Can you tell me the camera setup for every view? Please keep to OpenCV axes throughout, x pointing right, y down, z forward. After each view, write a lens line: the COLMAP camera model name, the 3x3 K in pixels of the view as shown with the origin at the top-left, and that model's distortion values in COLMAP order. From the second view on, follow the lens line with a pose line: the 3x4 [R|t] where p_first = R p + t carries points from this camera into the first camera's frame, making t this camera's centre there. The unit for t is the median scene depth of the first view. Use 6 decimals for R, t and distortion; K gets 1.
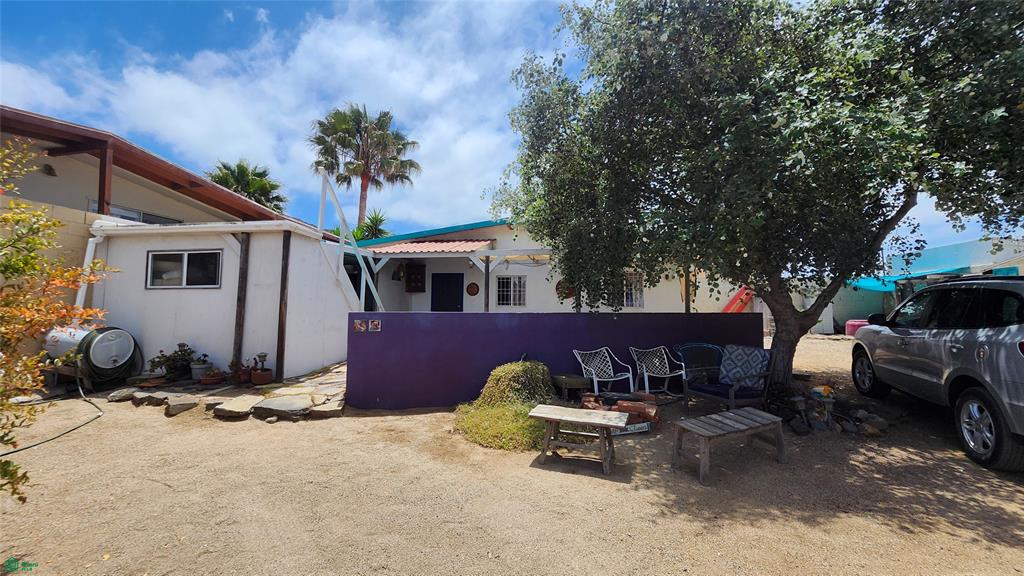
lens RADIAL K [[403.3, 0, 512.0], [0, 403.3, 288.0], [0, 0, 1]] dist [-0.001304, -0.000157]
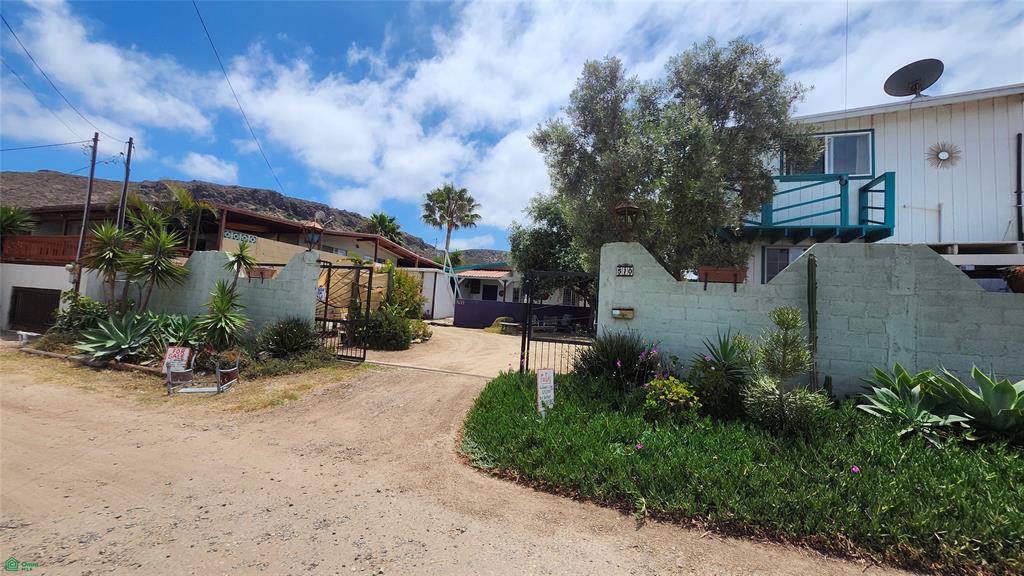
lens RADIAL K [[403.3, 0, 512.0], [0, 403.3, 288.0], [0, 0, 1]] dist [-0.001304, -0.000157]
pose [[0.988005, 0.050005, -0.146102, 0.296715], [-0.051102, 0.998686, -0.003763, -0.020843], [0.145722, 0.011184, 0.989262, -1.218860]]
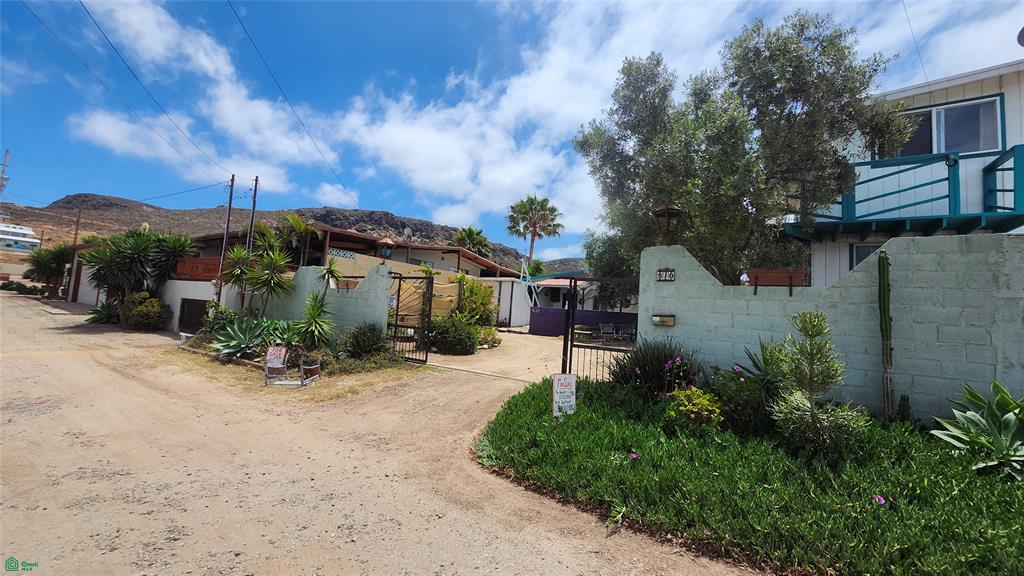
lens RADIAL K [[403.1, 0, 512.0], [0, 403.1, 288.0], [0, 0, 1]] dist [0.001718, 0.000191]
pose [[0.927135, 0.033032, -0.373269, 0.390765], [-0.041607, 0.999022, -0.014938, -0.021758], [0.372411, 0.029380, 0.927603, -1.211783]]
